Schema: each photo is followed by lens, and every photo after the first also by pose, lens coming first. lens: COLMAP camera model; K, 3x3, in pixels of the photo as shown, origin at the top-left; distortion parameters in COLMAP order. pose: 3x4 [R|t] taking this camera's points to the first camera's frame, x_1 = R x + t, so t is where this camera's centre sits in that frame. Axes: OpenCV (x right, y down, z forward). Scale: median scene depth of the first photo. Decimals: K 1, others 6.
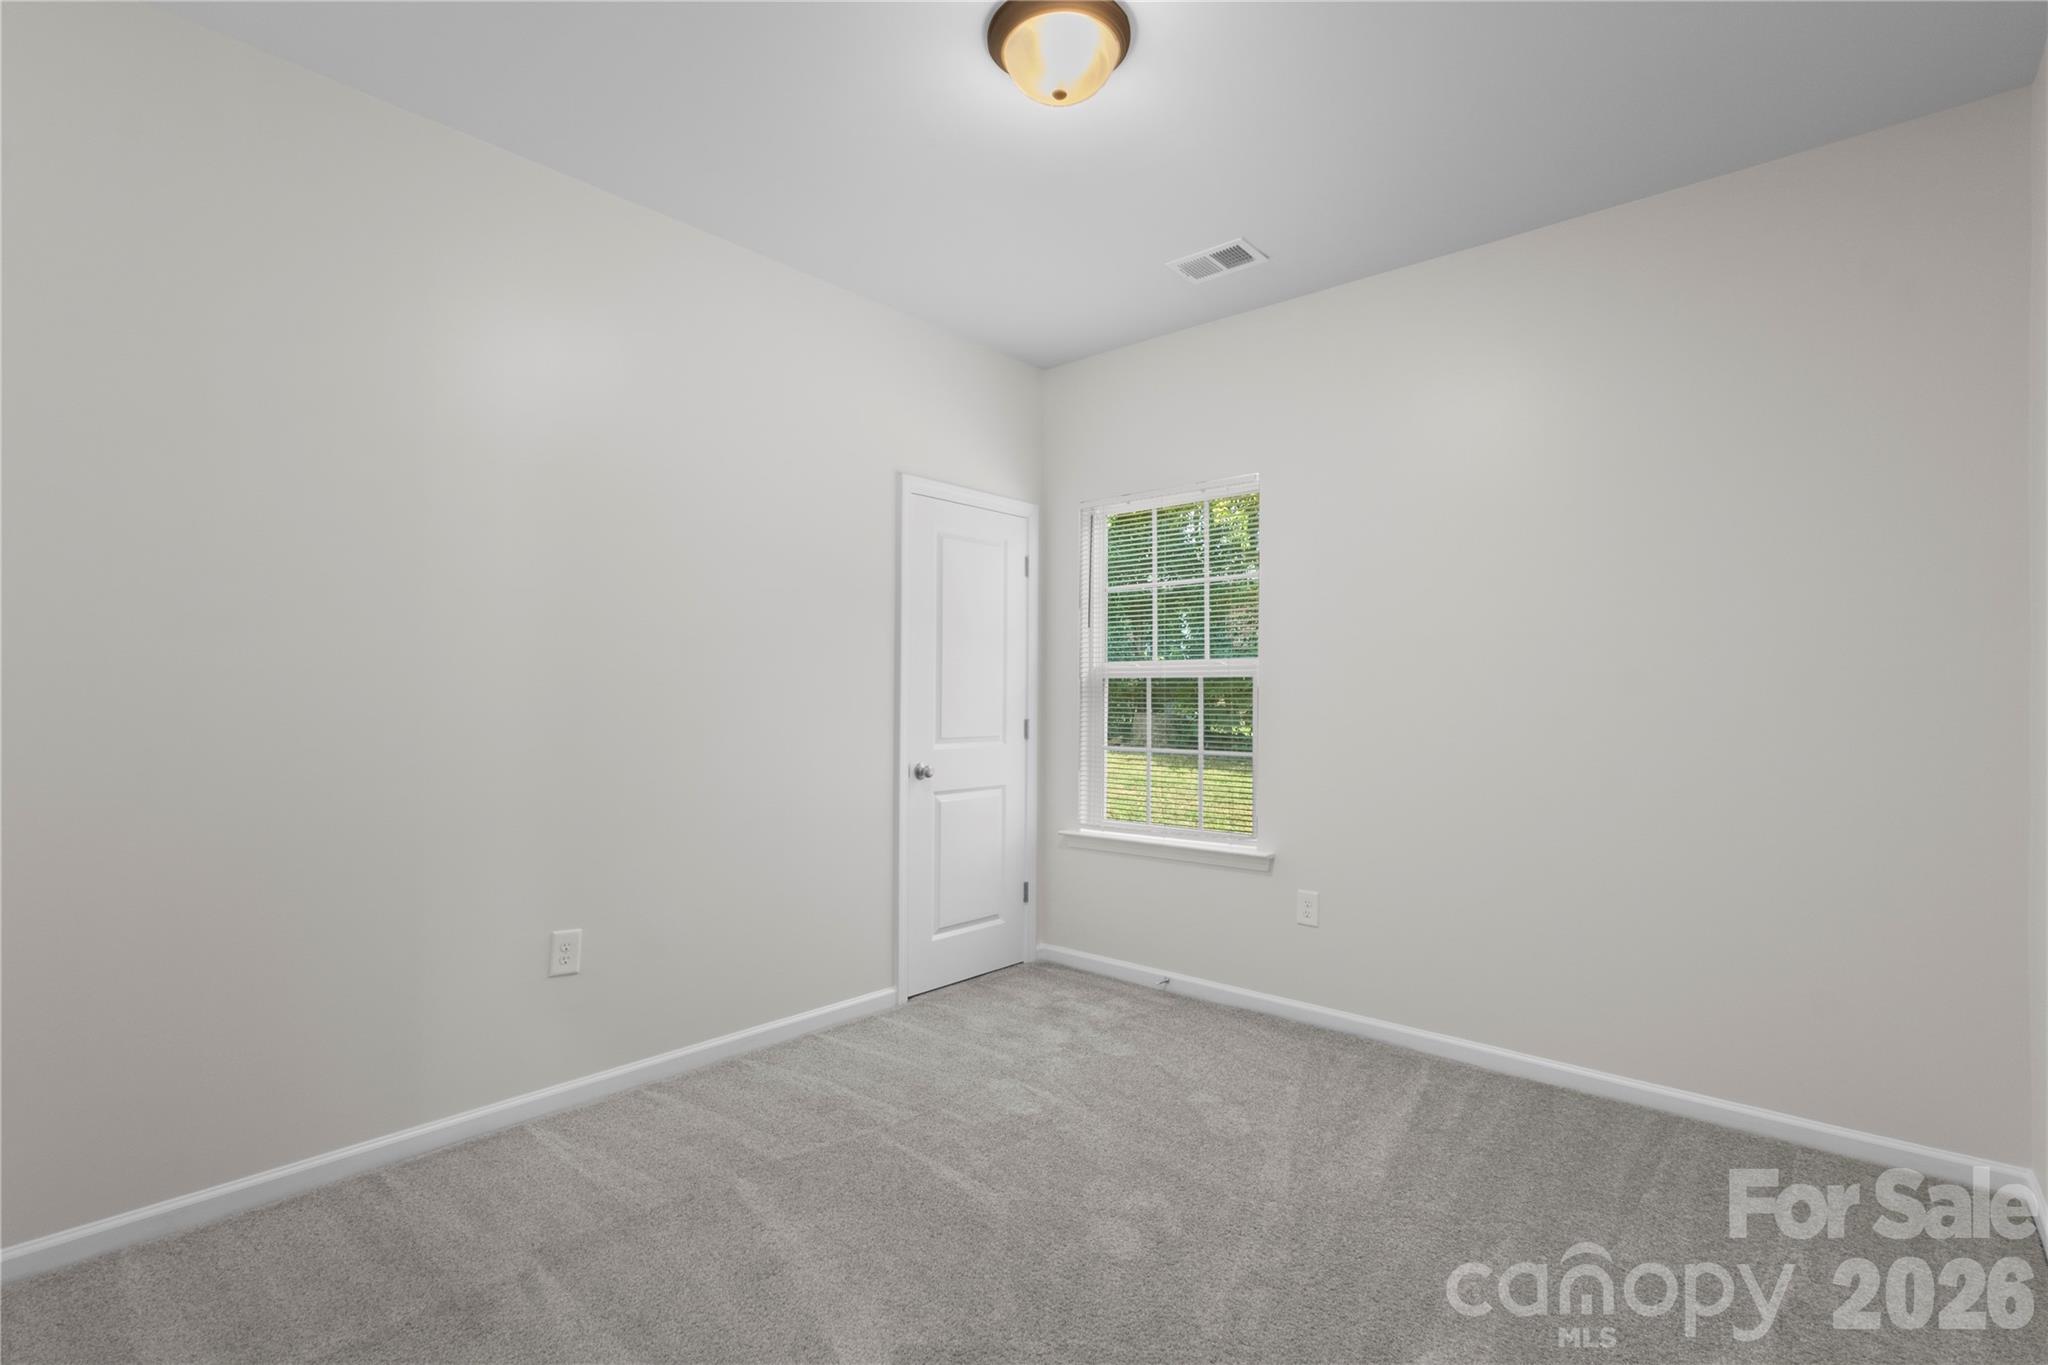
lens RADIAL K [[946.3, 0, 1016.6], [0, 946.3, 676.5], [0, 0, 1]] dist [0.005244, 0.001275]
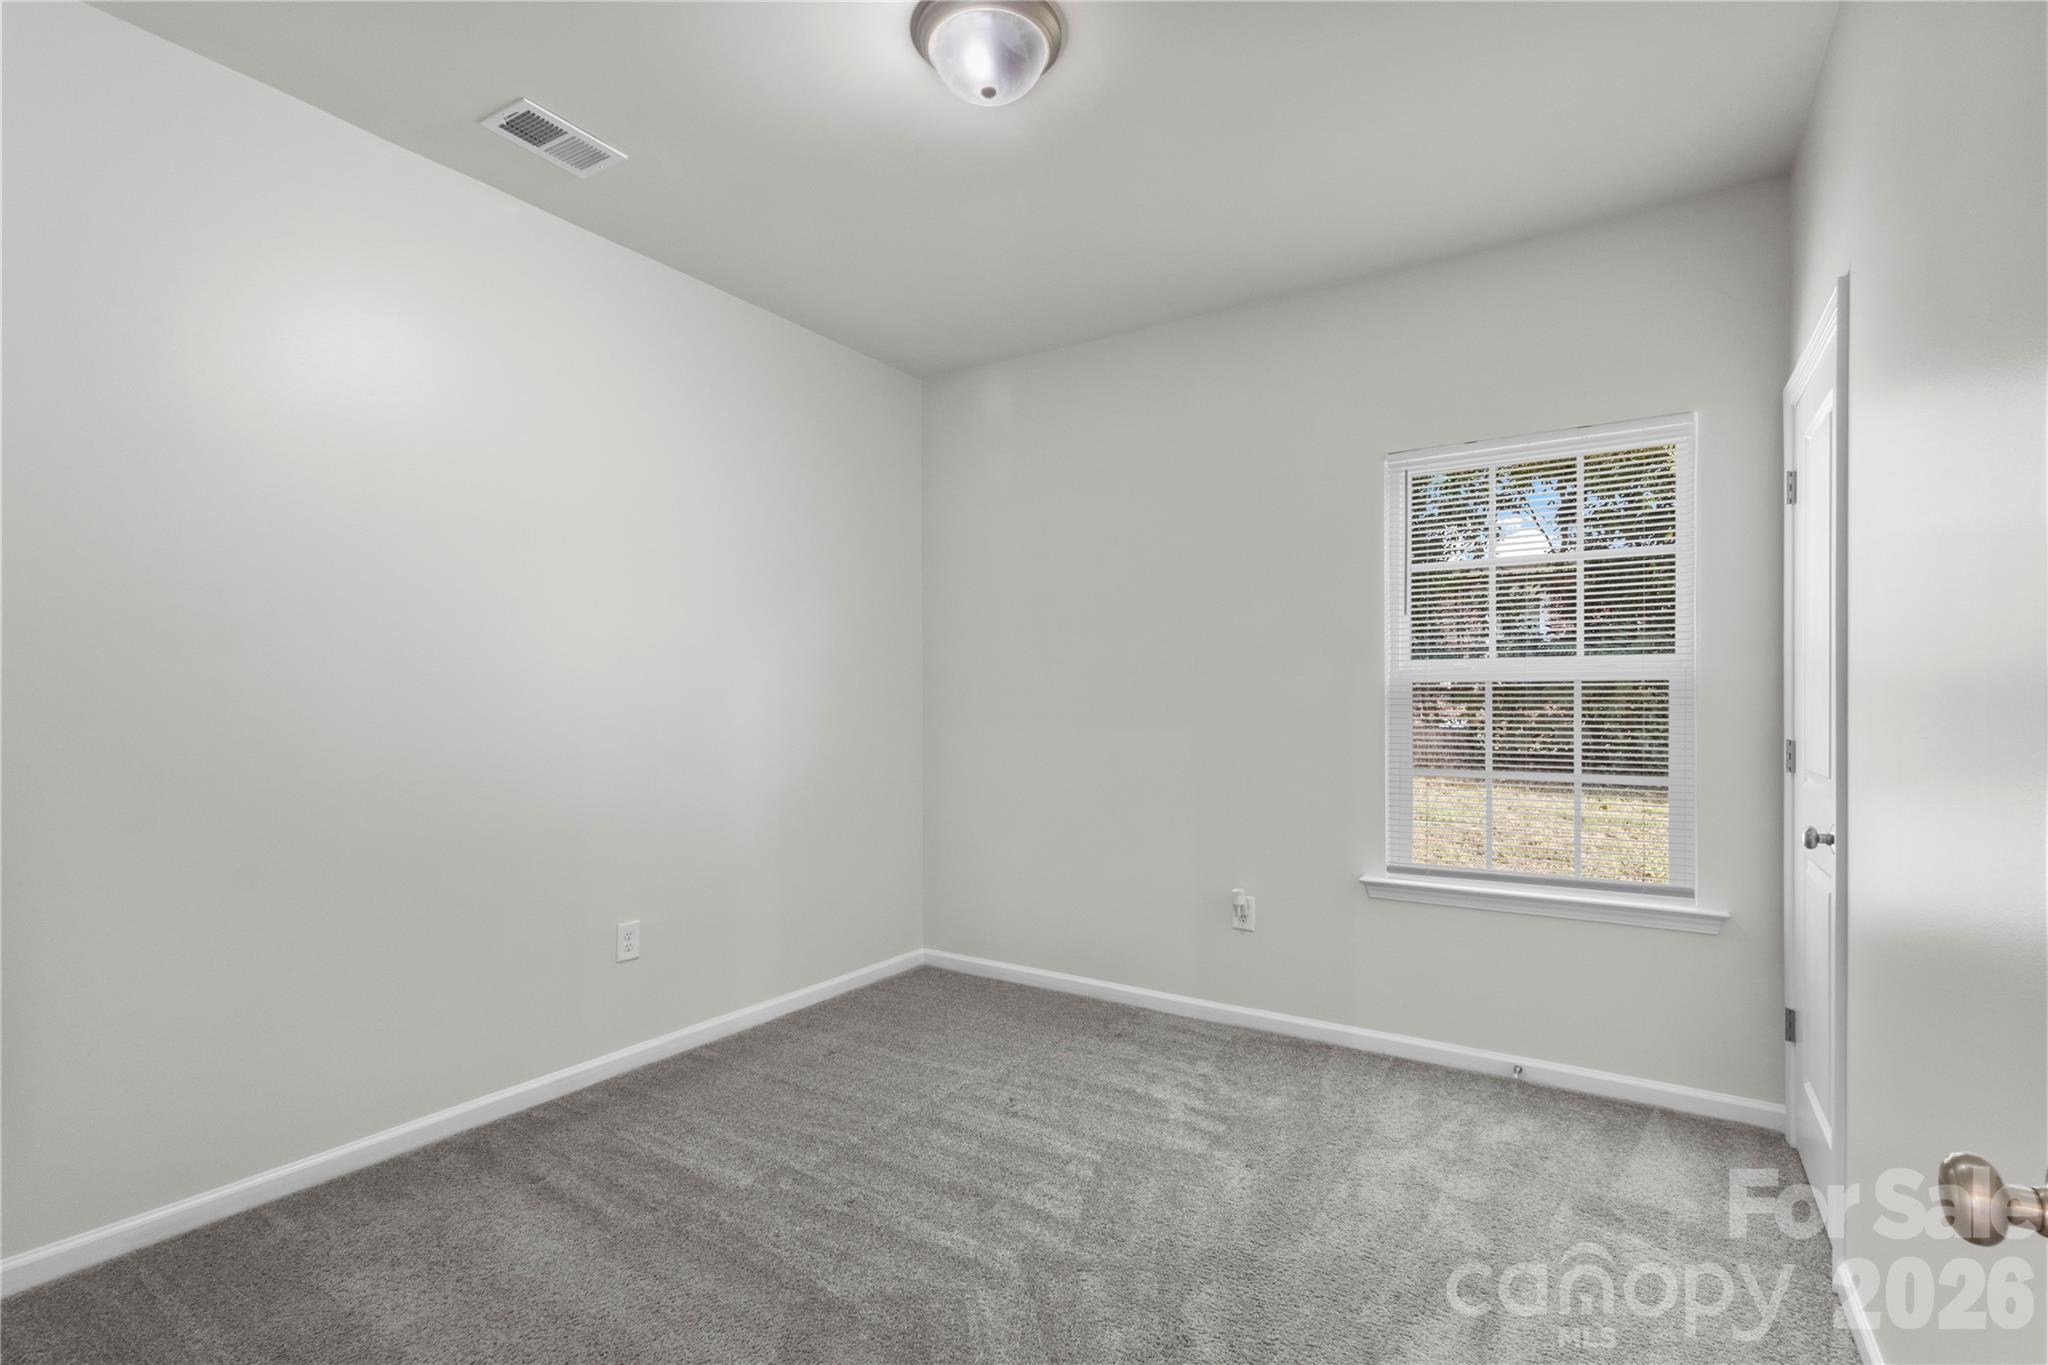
lens RADIAL K [[946.3, 0, 1030.2], [0, 946.3, 703.3], [0, 0, 1]] dist [0.005244, 0.001275]
pose [[0.995088, -0.004650, 0.098888, -0.307898], [0.003097, 0.999870, 0.015850, 0.006020], [-0.098949, -0.015466, 0.994972, 0.255035]]
